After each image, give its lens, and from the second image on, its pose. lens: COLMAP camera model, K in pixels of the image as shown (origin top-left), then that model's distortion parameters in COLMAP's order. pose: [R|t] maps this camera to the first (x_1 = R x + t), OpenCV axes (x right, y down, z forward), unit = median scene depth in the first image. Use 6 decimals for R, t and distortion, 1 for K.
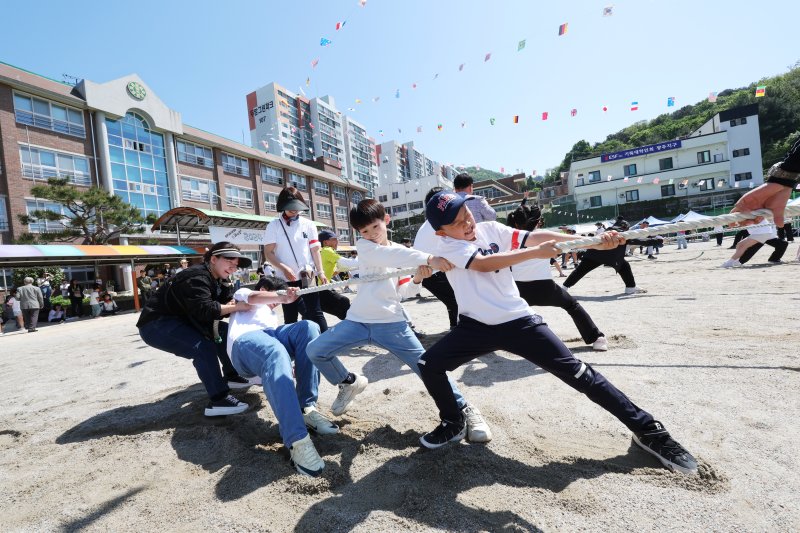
lens RADIAL K [[323.3, 0, 398.8], [0, 323.3, 268.8], [0, 0, 1]] dist [0.000328, 0.000271]
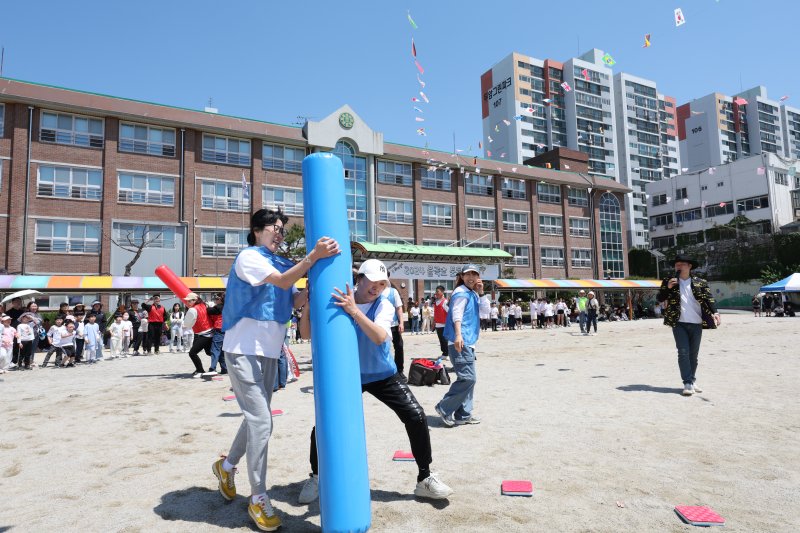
lens RADIAL K [[478.0, 0, 400.0], [0, 478.0, 266.5], [0, 0, 1]] dist [0.005403, 0.000259]
pose [[0.810630, 0.033188, -0.584617, 0.125475], [-0.070083, 0.996715, -0.040594, -0.020579], [0.581349, 0.073878, 0.810293, -0.053342]]
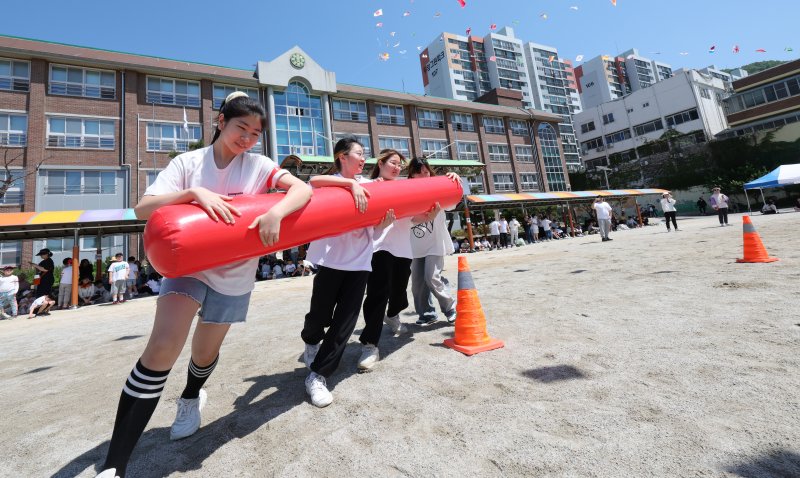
lens RADIAL K [[343.9, 0, 364.3], [0, 343.9, 189.0], [0, 0, 1]] dist [-0.002144, -0.000282]
pose [[0.796643, -0.078593, -0.599319, 0.002481], [0.013405, 0.993564, -0.112474, -0.002130], [0.604302, 0.081568, 0.792569, 0.148775]]
